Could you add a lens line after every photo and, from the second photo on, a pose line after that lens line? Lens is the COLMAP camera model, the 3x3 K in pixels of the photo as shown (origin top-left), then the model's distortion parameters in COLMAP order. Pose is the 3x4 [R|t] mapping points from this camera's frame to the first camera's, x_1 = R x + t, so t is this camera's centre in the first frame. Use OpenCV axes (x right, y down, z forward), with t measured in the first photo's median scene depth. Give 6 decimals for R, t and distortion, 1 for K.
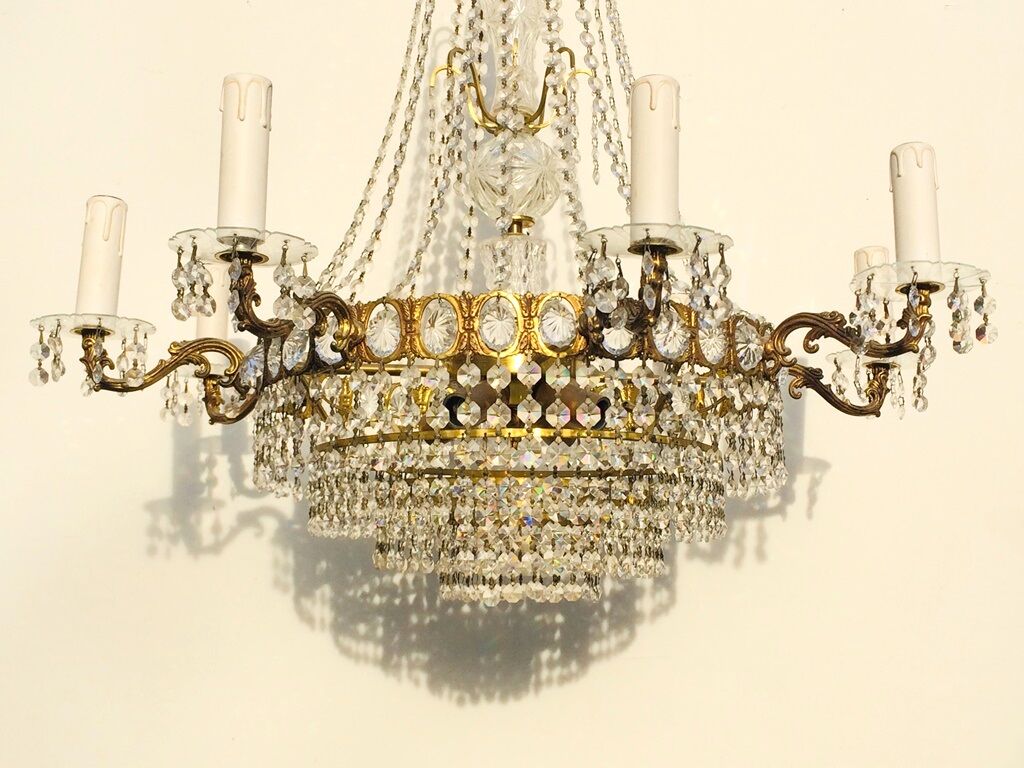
lens RADIAL K [[1431.4, 0, 507.0], [0, 1431.4, 378.8], [0, 0, 1]] dist [0.036329, 0.000000]
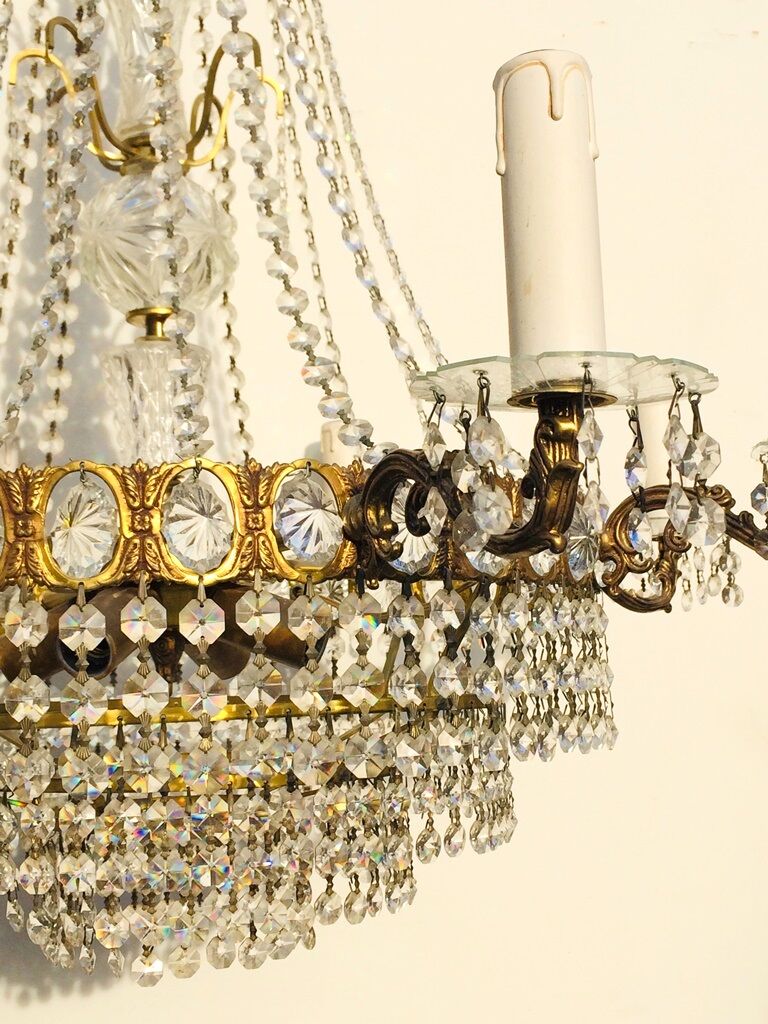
lens RADIAL K [[1431.4, 0, 356.3], [0, 1431.4, 516.1], [0, 0, 1]] dist [0.036329, 0.000000]
pose [[0.967144, -0.006321, 0.254152, -0.076677], [-0.004163, 0.999163, 0.040693, -0.056312], [-0.254197, -0.040414, 0.966308, 0.429894]]
